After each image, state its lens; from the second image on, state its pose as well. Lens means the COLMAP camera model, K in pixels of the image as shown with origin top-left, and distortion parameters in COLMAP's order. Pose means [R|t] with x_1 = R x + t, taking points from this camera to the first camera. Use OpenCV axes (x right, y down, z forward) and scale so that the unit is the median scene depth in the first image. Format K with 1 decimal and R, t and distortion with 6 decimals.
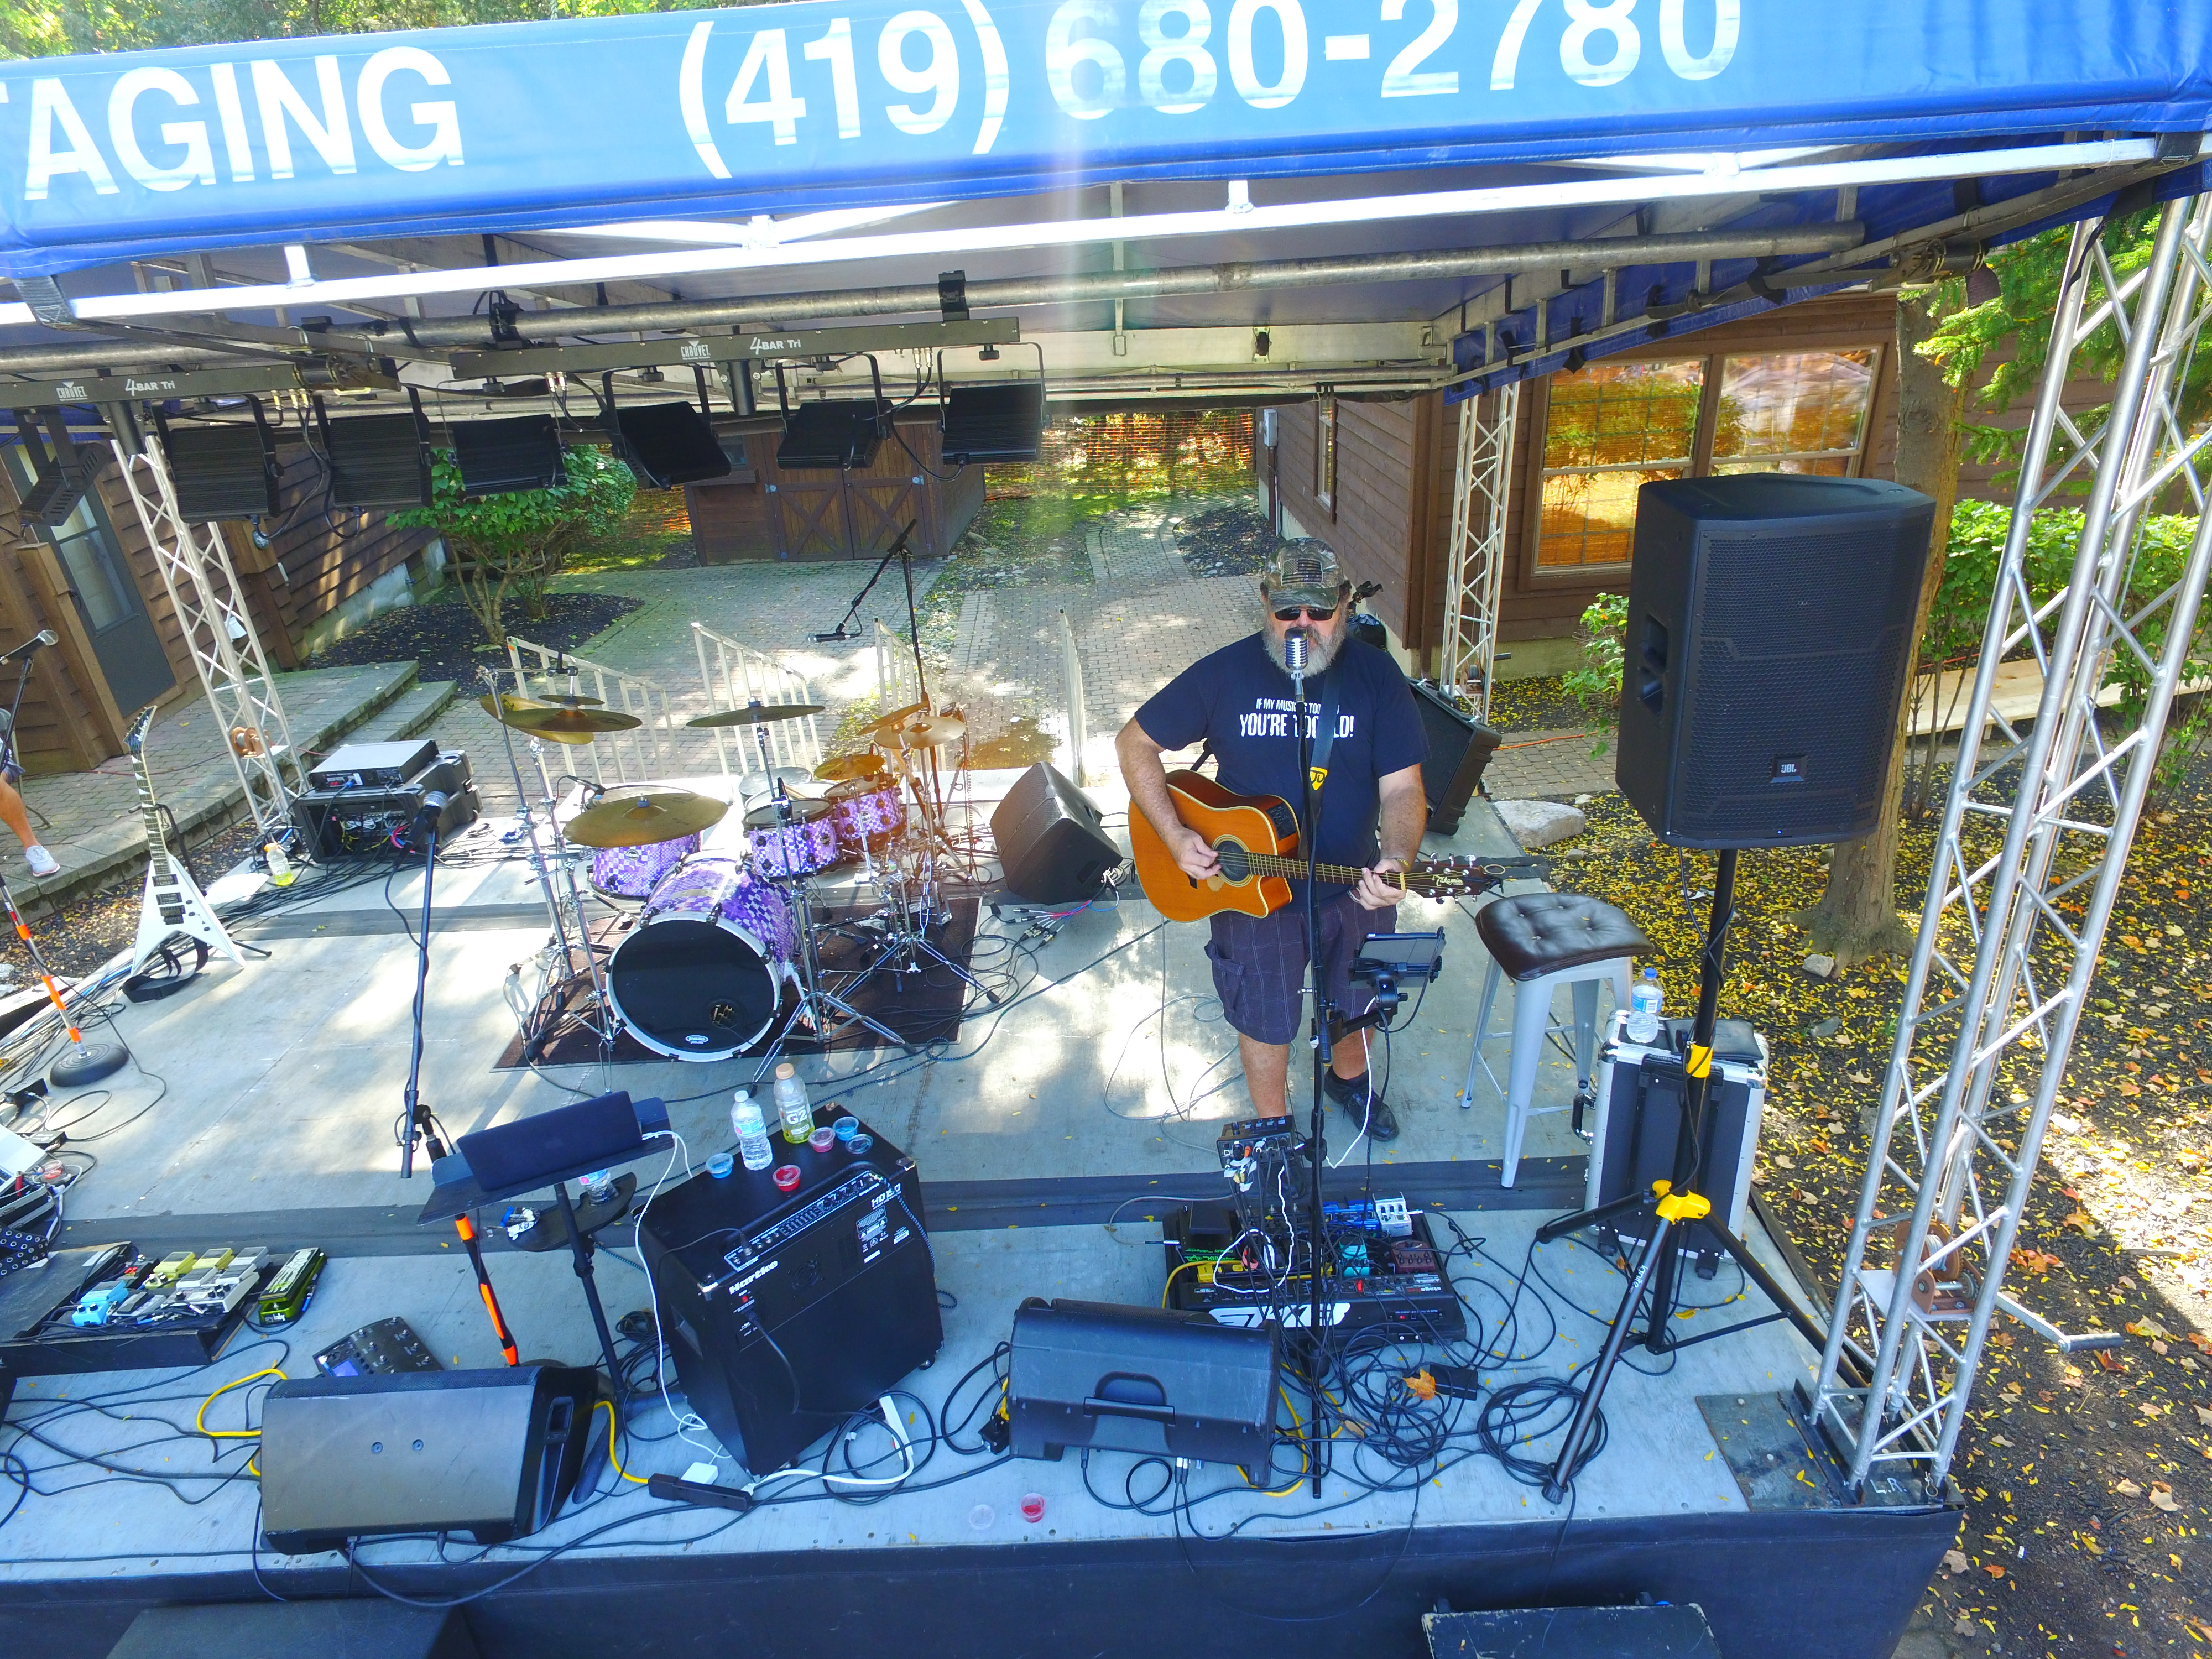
lens RADIAL K [[1294.2, 0, 1116.6], [0, 1294.2, 832.1], [0, 0, 1]] dist [0.001909, 0.005601]
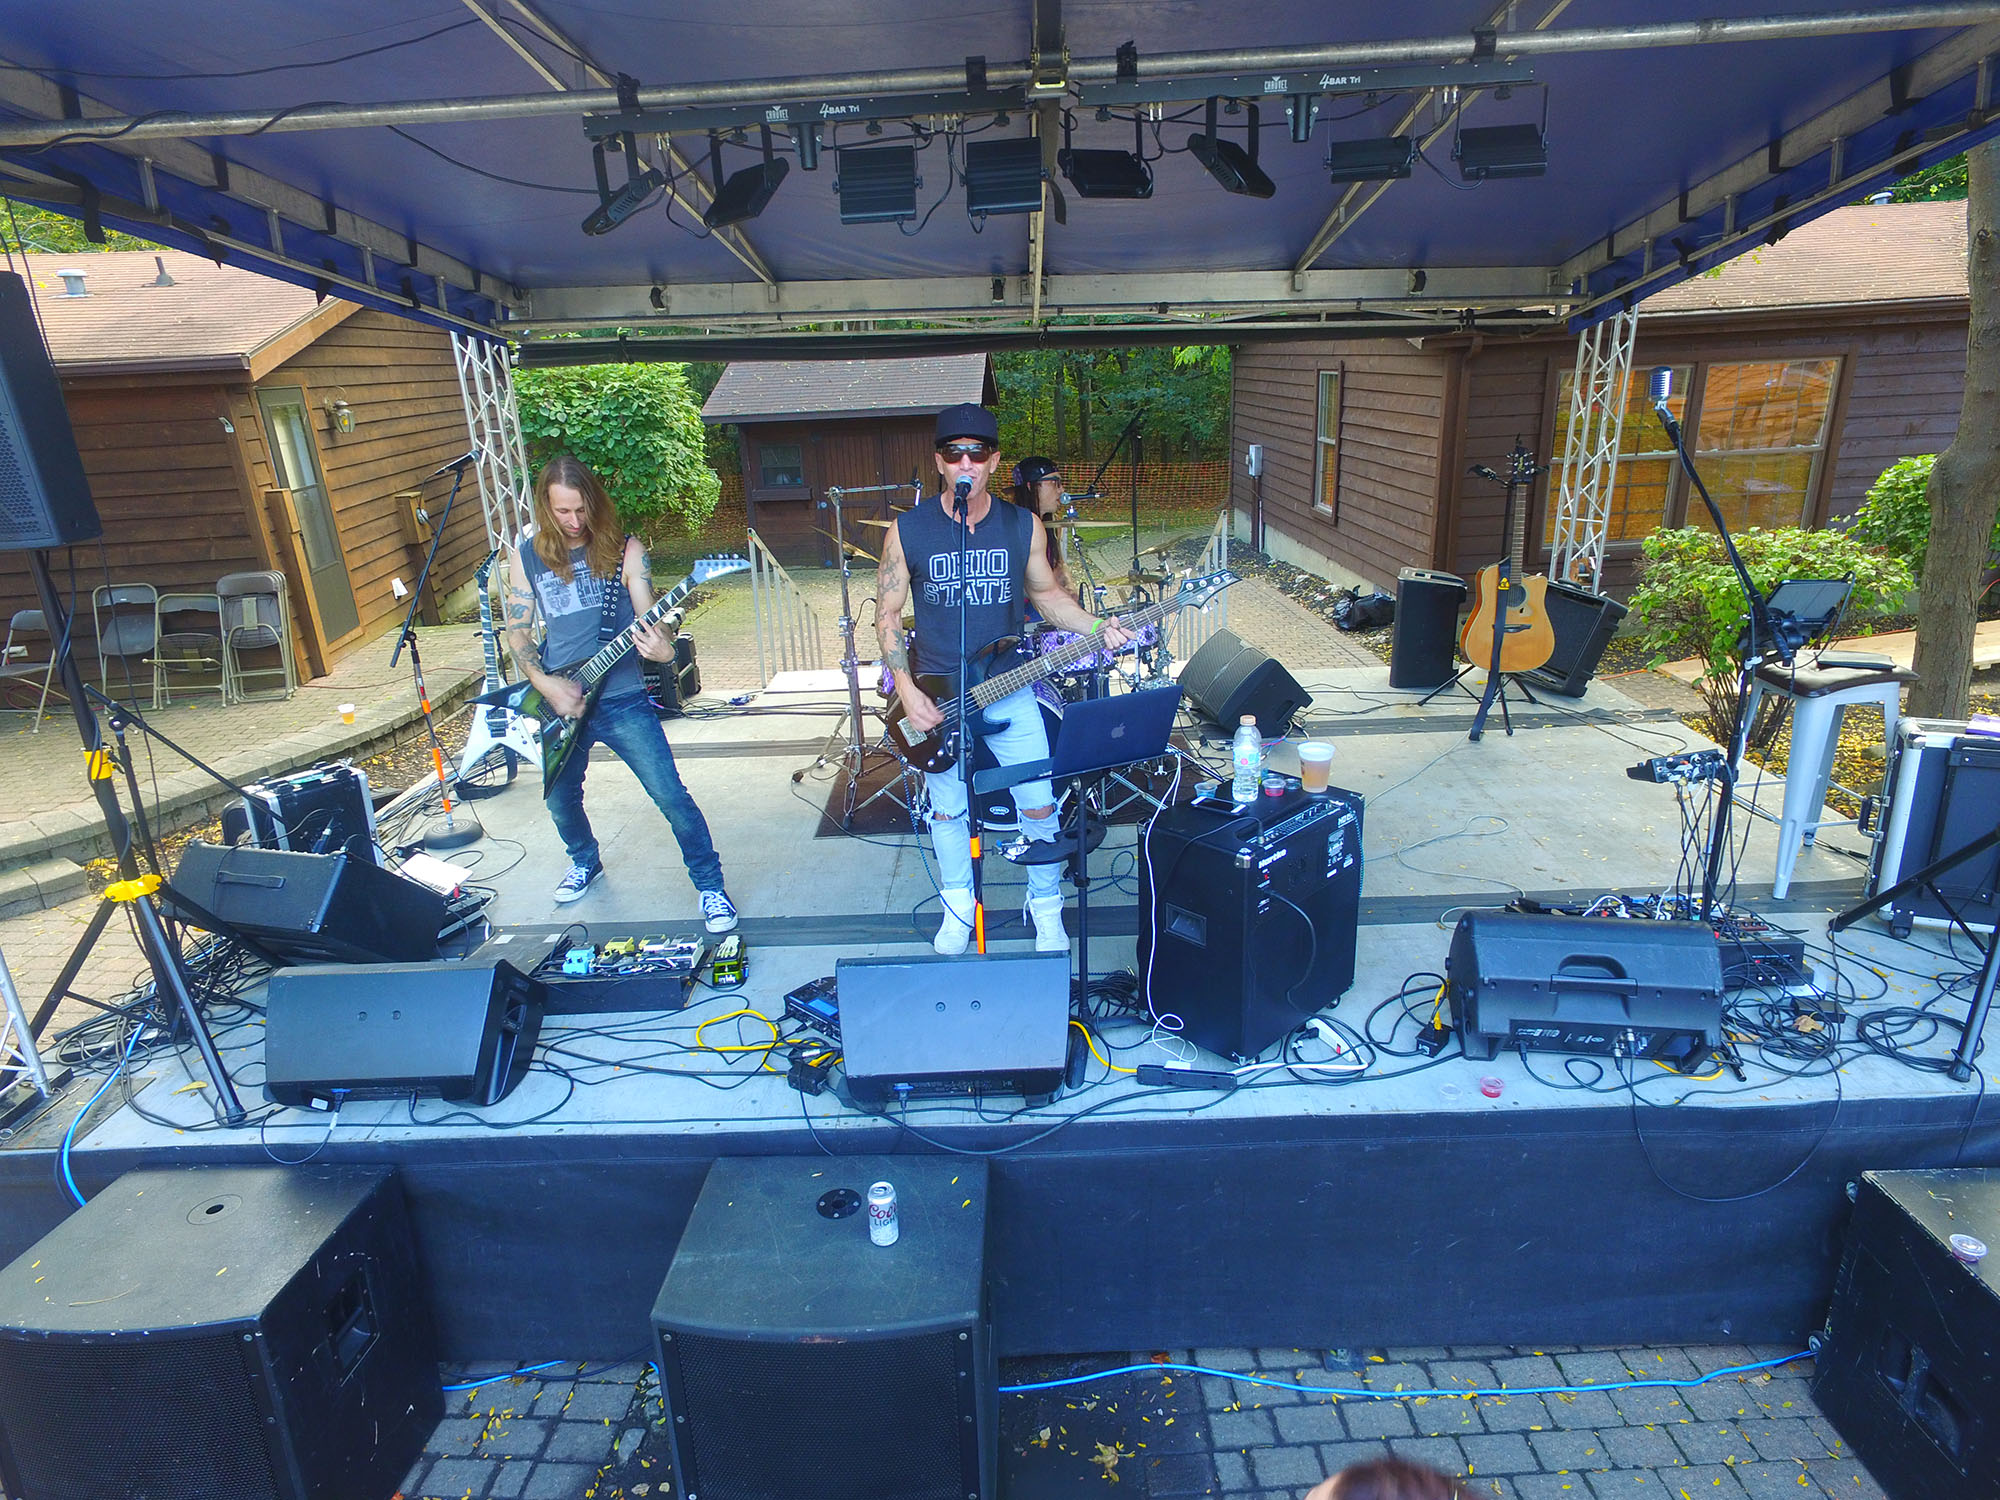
lens RADIAL K [[1170.2, 0, 995.6], [0, 1170.2, 757.6], [0, 0, 1]] dist [0.001909, 0.005601]
pose [[0.999862, 0.016360, -0.002916, -0.486334], [-0.016585, 0.993333, -0.114081, 0.347719], [0.001030, 0.114114, 0.993467, -0.055853]]
